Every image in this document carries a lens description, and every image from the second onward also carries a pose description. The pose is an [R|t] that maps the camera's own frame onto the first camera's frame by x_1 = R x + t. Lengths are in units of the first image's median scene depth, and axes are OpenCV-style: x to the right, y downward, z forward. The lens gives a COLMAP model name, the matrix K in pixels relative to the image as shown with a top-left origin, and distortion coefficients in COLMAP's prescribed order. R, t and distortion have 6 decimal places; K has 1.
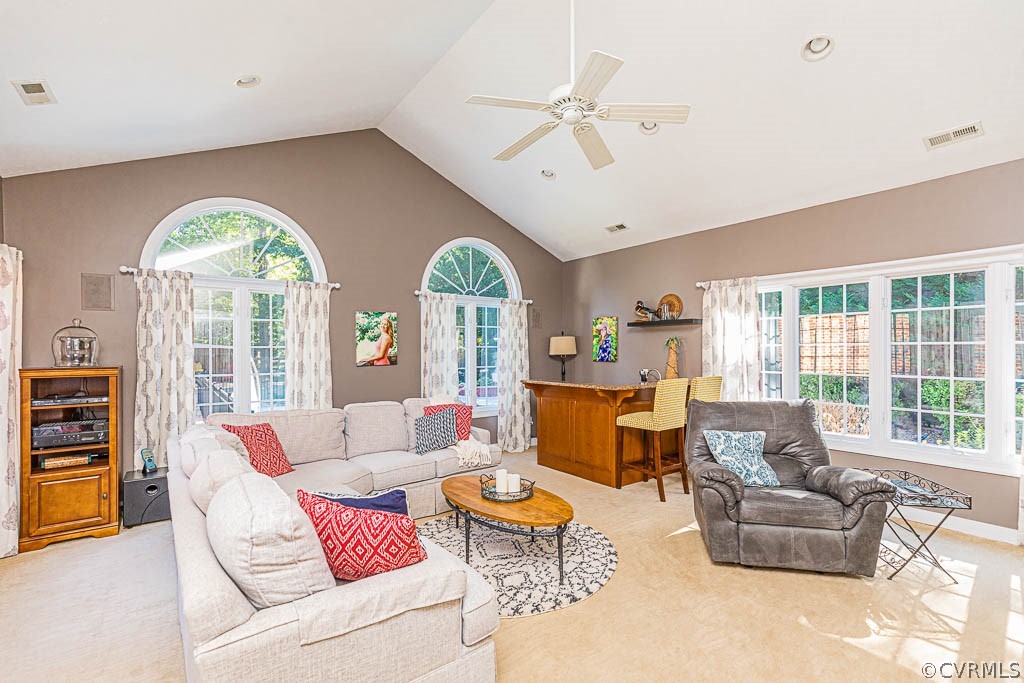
lens RADIAL K [[468.1, 0, 518.5], [0, 468.1, 346.7], [0, 0, 1]] dist [0.005647, 0.000355]
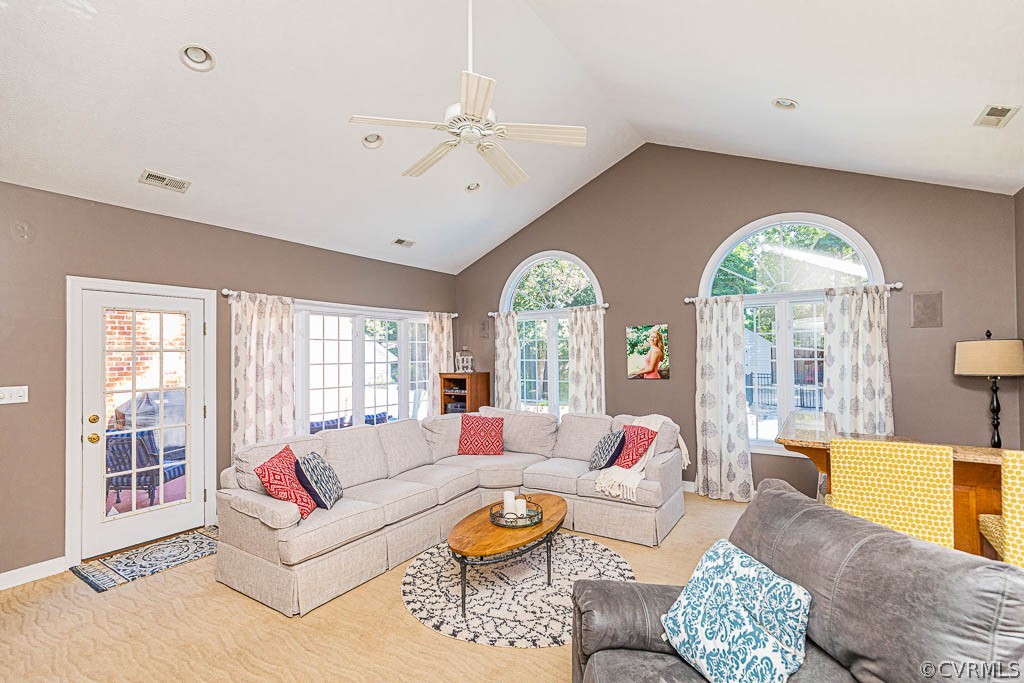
lens RADIAL K [[468.1, 0, 515.4], [0, 468.1, 345.4], [0, 0, 1]] dist [0.005647, 0.000355]
pose [[0.308743, -0.018416, -0.950967, 0.565398], [0.015562, 0.999777, -0.014309, -0.021833], [0.951018, -0.010381, 0.308961, 0.428153]]
